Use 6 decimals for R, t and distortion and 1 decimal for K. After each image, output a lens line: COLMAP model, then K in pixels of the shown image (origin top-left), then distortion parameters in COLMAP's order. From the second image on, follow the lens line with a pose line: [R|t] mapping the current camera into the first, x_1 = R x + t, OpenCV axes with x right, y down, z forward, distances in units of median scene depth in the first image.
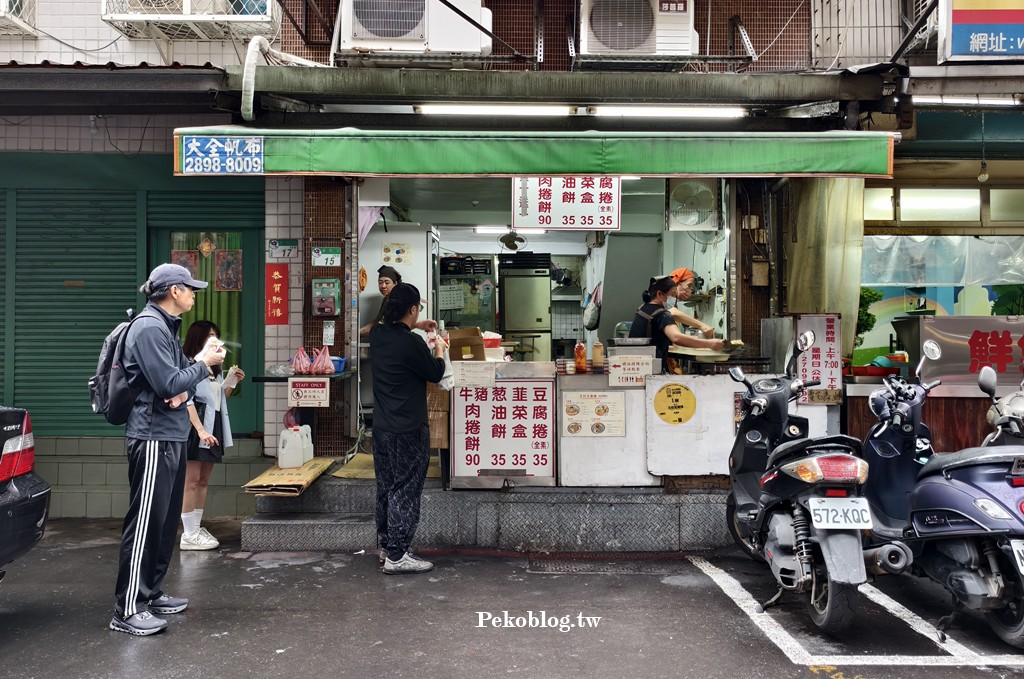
lens RADIAL K [[802.0, 0, 512.9], [0, 802.0, 315.0], [0, 0, 1]] dist [0.085168, -0.122632]
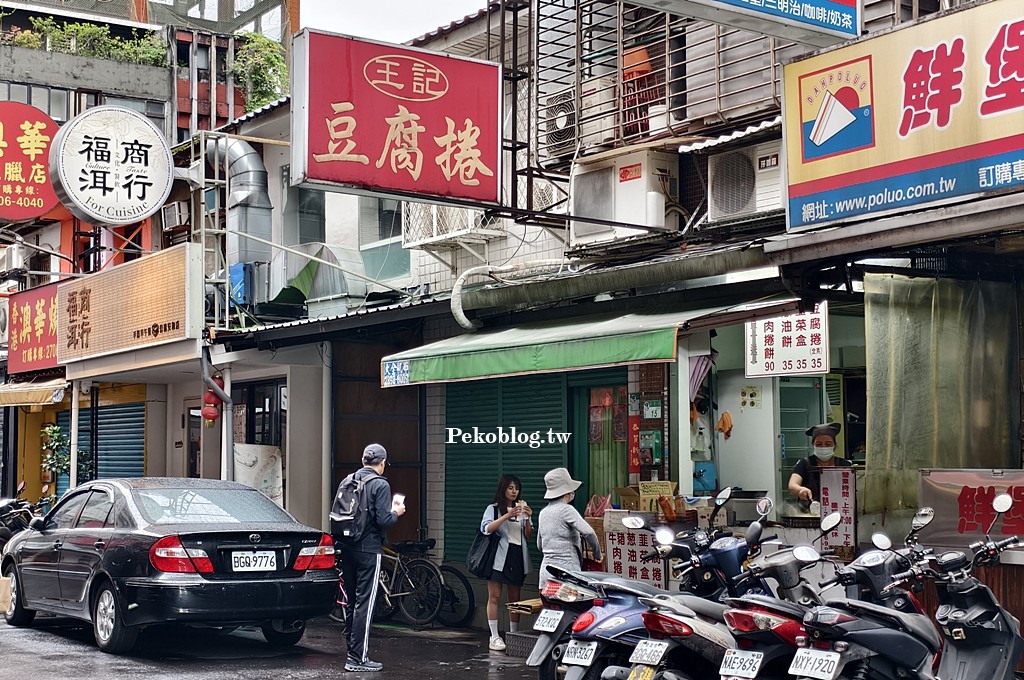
lens RADIAL K [[1567.8, 0, 512.0], [0, 1567.8, 340.0], [0, 0, 1]] dist [-0.007758, -0.019498]
pose [[0.549661, -0.070262, -0.832428, 1.741599], [0.030132, 0.997476, -0.064296, -0.045329], [0.834844, 0.010259, 0.550390, -0.366888]]
